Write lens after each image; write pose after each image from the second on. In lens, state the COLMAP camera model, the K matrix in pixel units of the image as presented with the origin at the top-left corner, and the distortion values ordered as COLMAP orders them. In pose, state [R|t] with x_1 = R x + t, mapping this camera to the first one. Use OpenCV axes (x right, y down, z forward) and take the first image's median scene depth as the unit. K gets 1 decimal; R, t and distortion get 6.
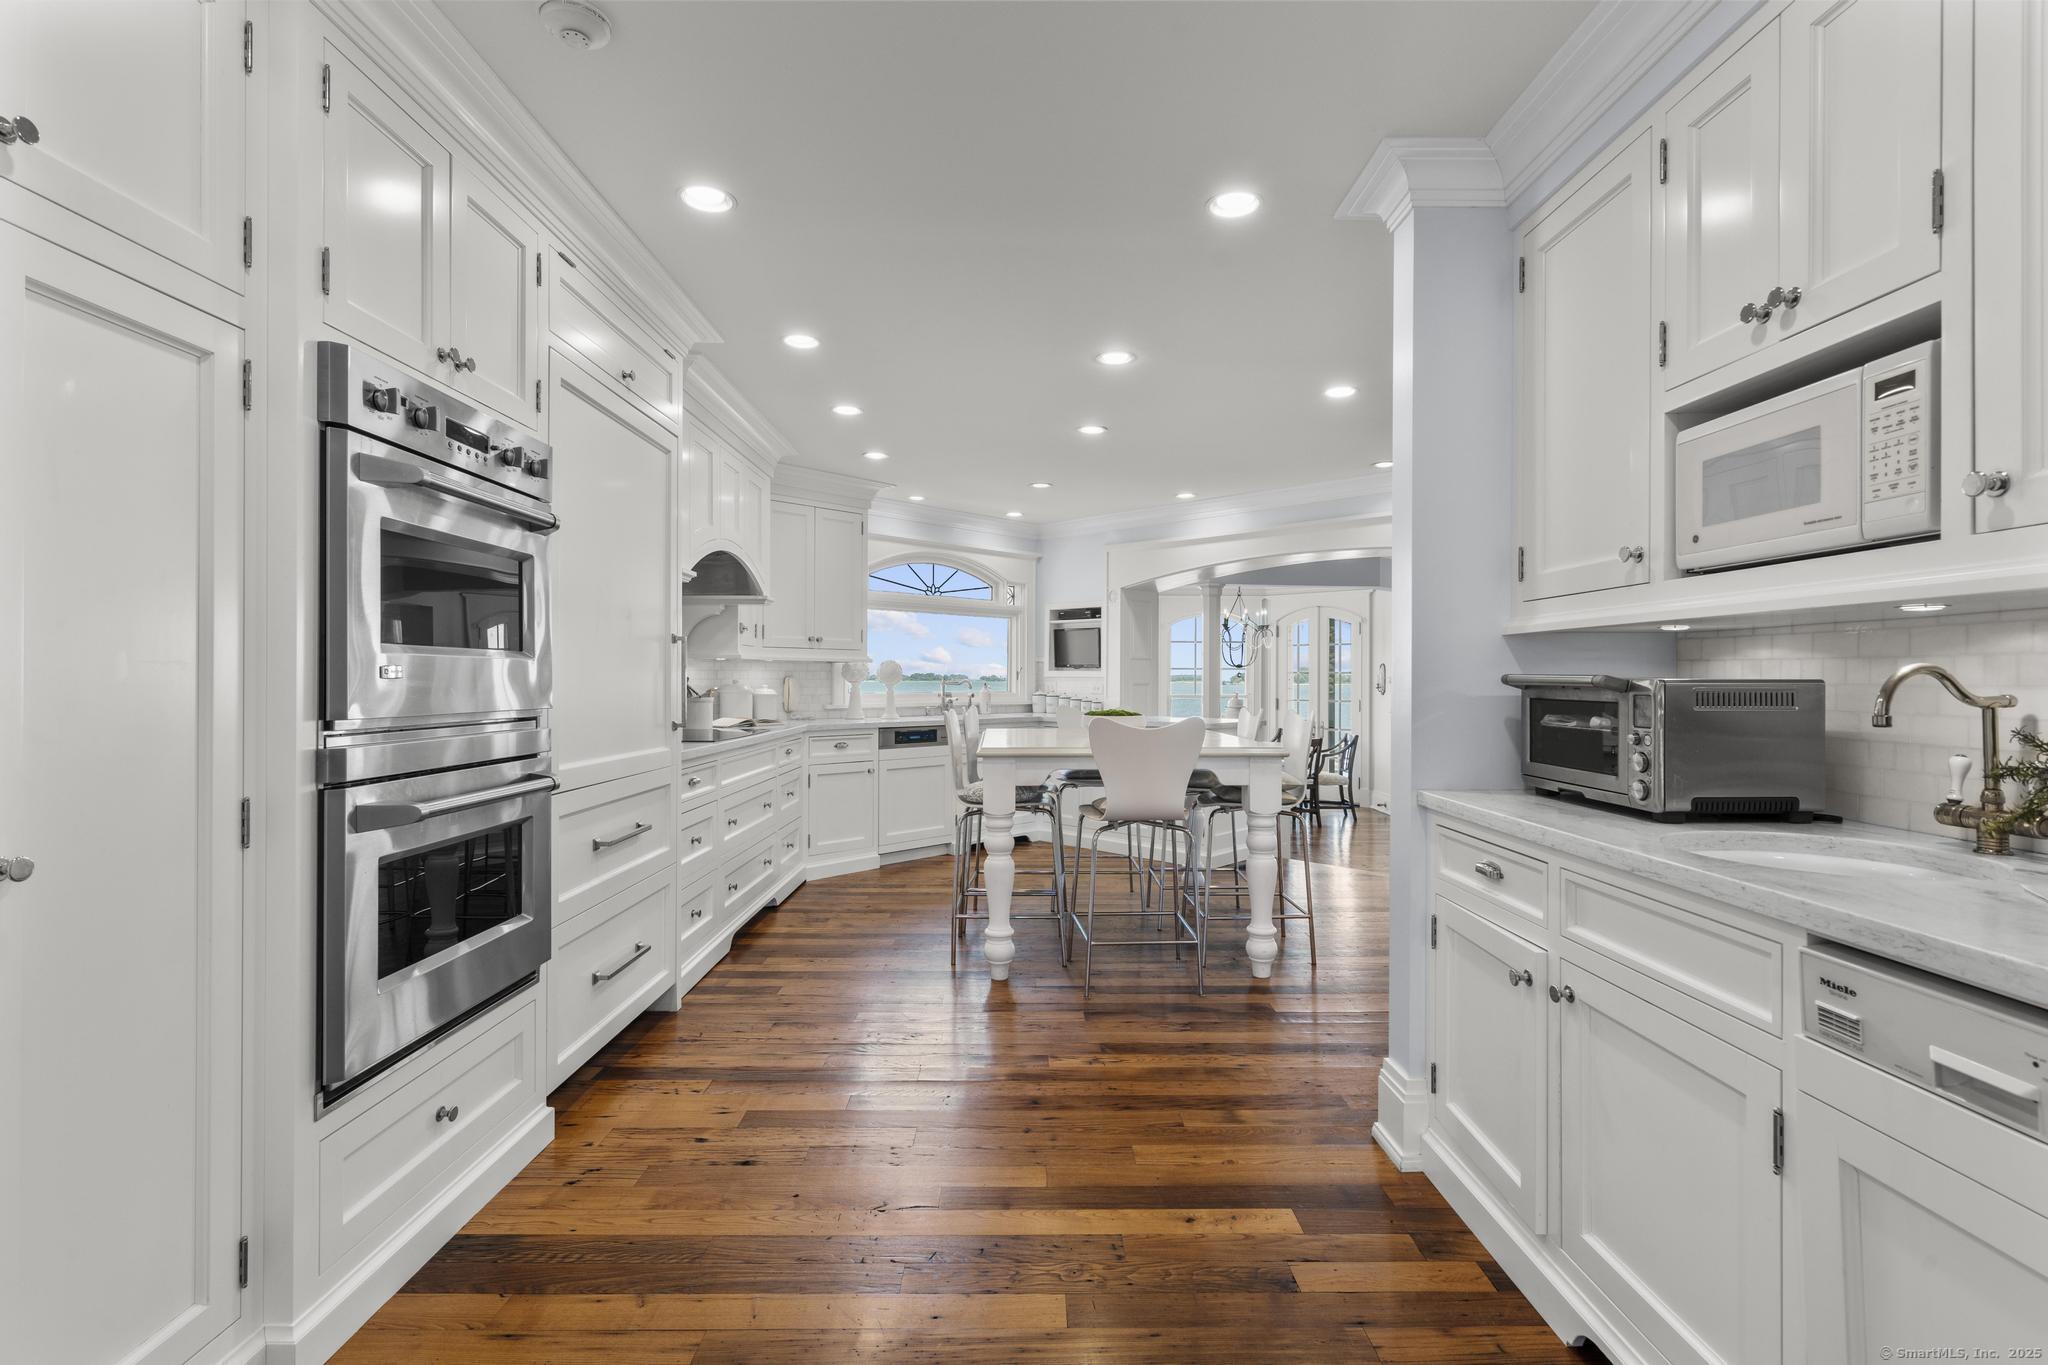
lens RADIAL K [[941.6, 0, 1030.5], [0, 941.6, 678.3], [0, 0, 1]] dist [-0.008515, 0.001510]
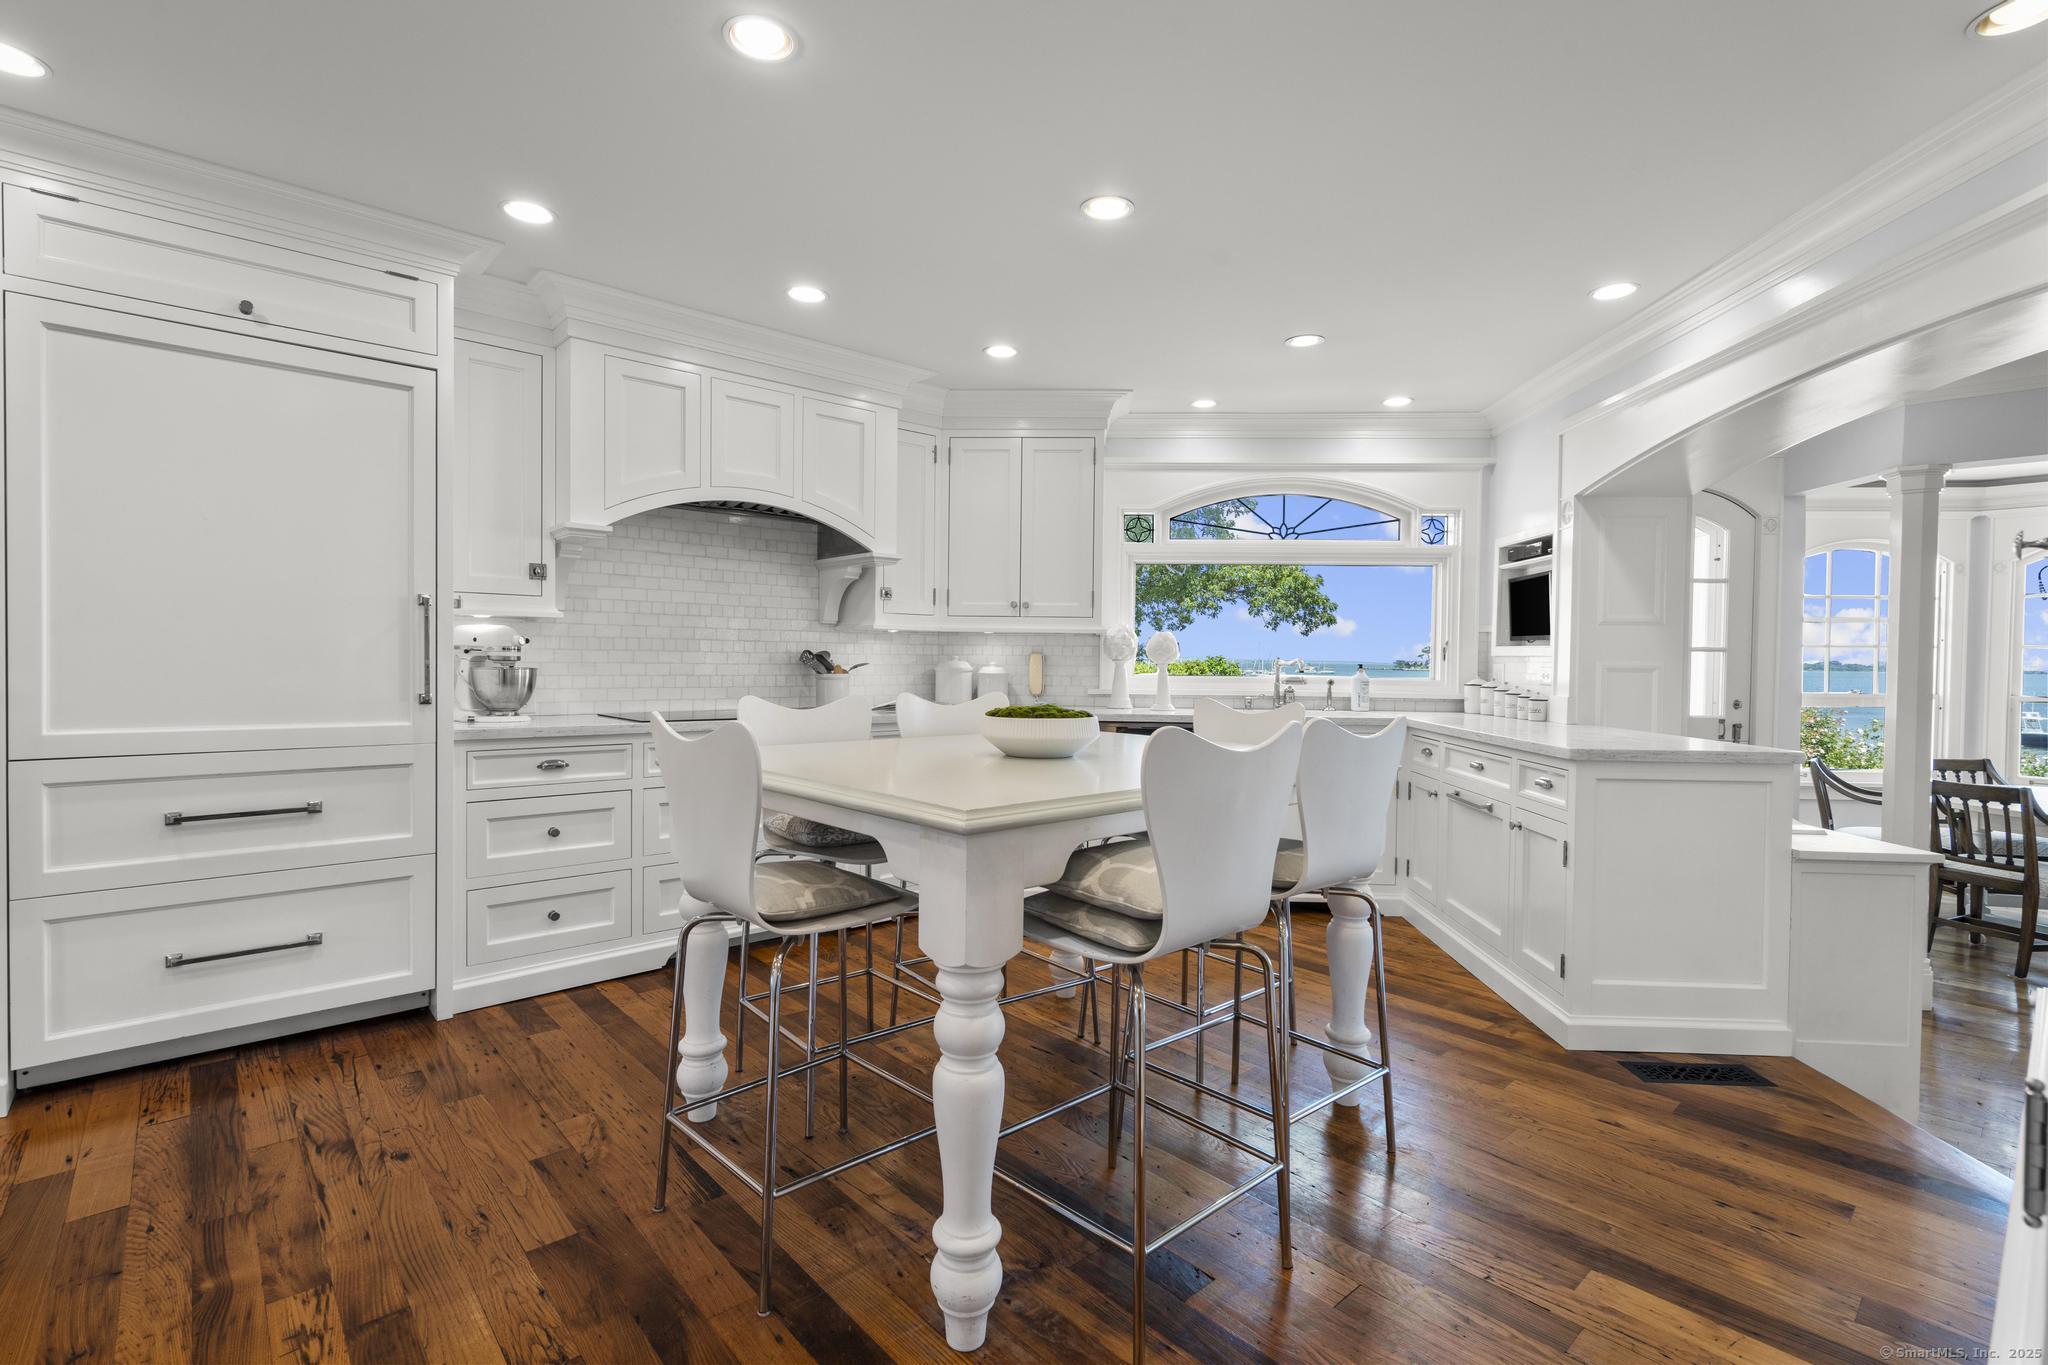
lens RADIAL K [[941.6, 0, 1030.5], [0, 941.6, 678.3], [0, 0, 1]] dist [-0.008515, 0.001510]
pose [[0.660664, 0.021211, -0.750382, 0.352073], [-0.009464, 0.999757, 0.019927, 0.004251], [0.750622, -0.006063, 0.660704, 0.453573]]
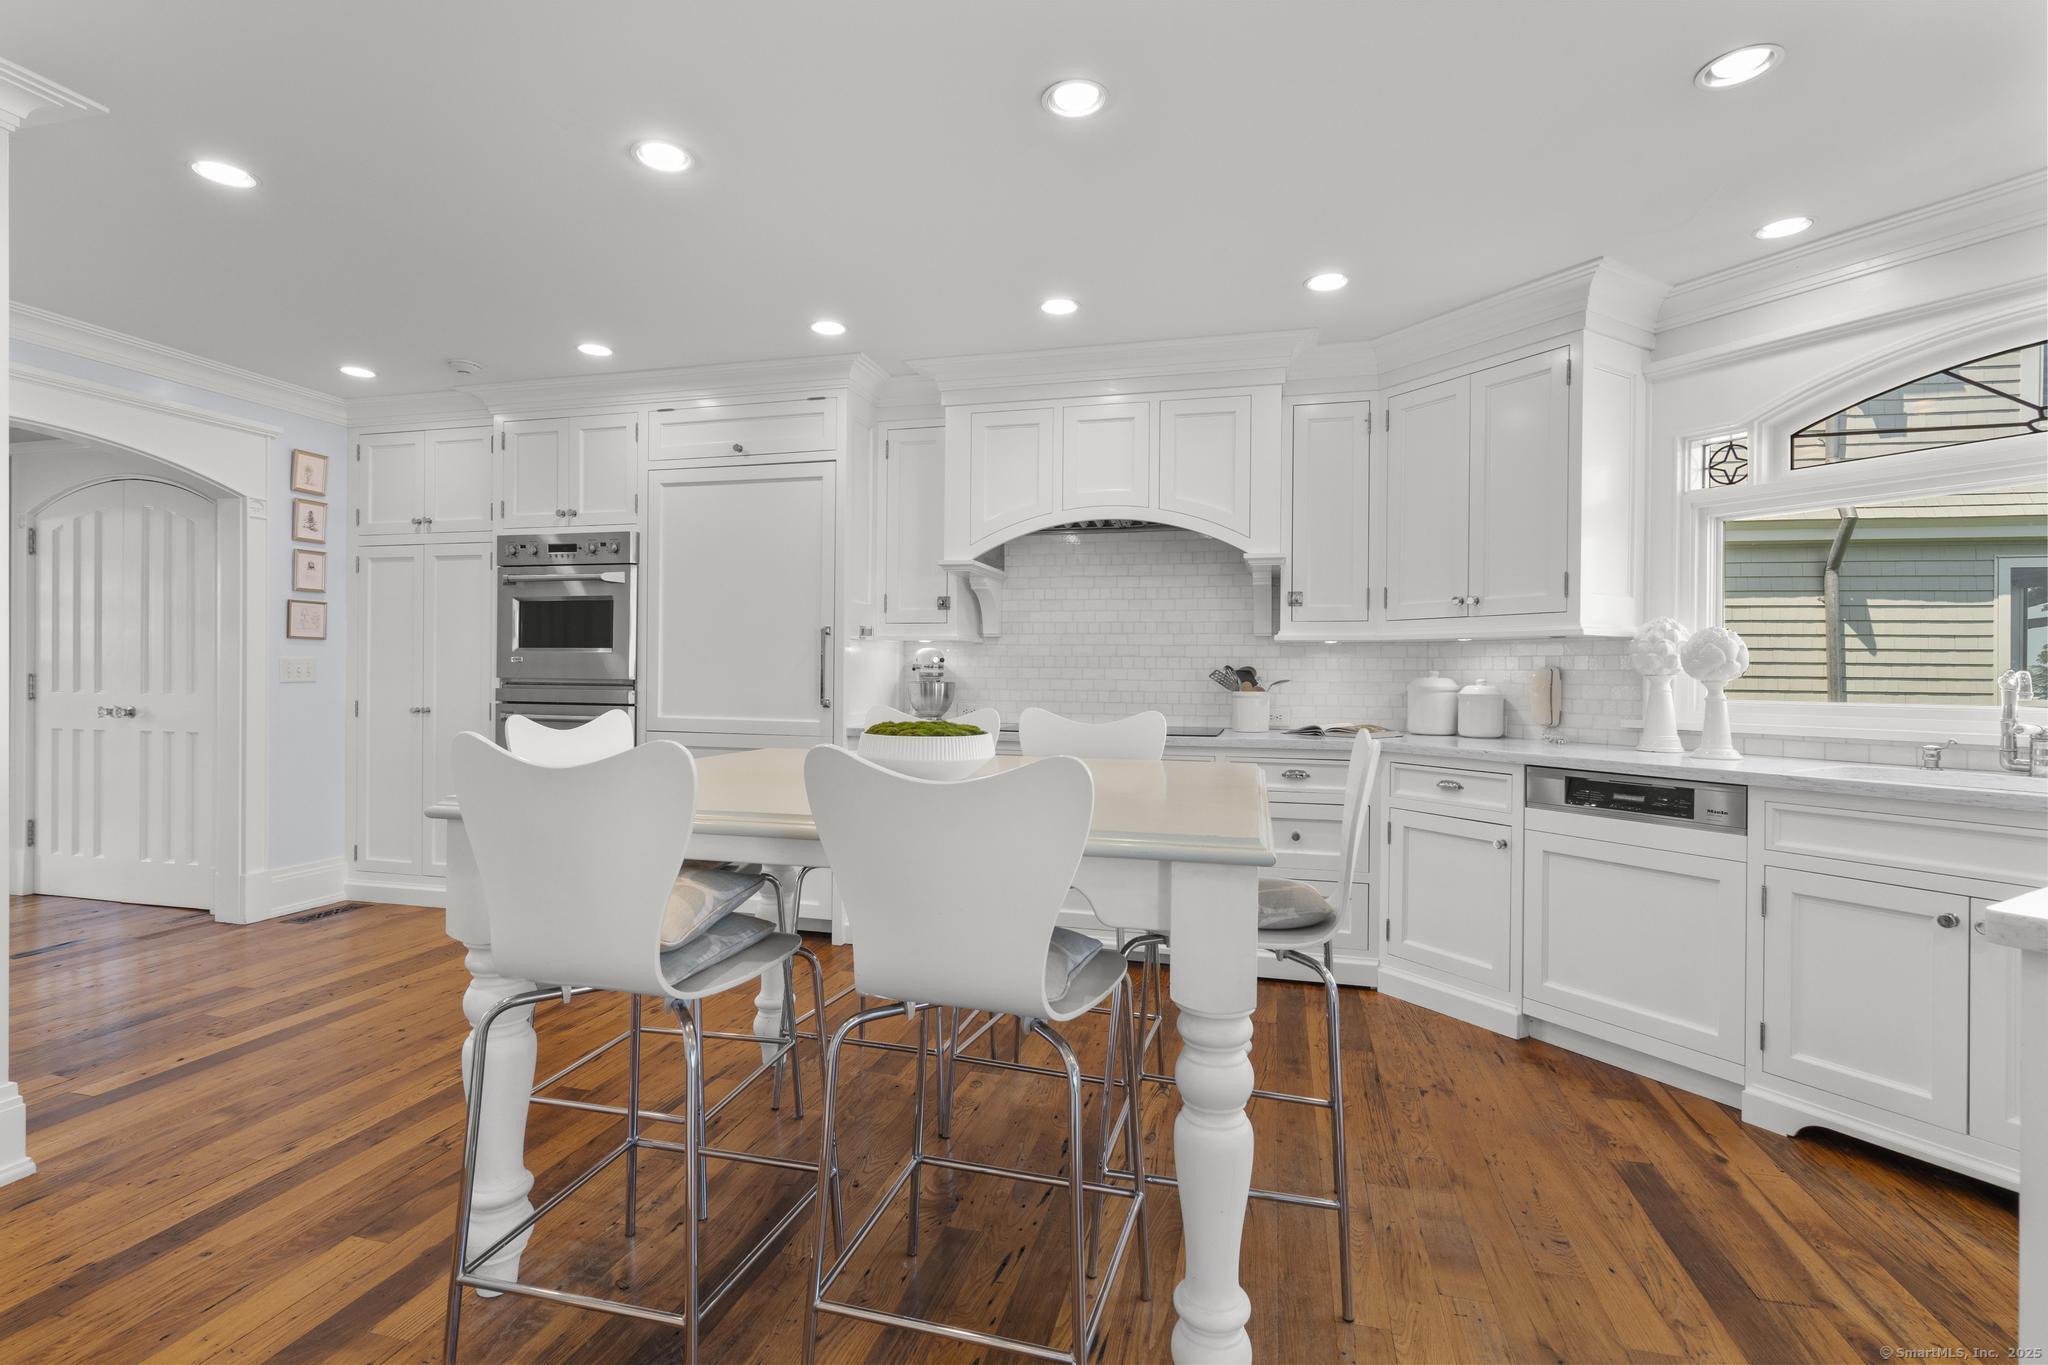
lens RADIAL K [[941.6, 0, 1030.5], [0, 941.6, 678.3], [0, 0, 1]] dist [-0.008515, 0.001510]
pose [[-0.262889, 0.002170, -0.964824, 0.380541], [-0.007330, 0.999964, 0.004246, 0.005881], [0.964798, 0.008188, -0.262863, 0.840013]]
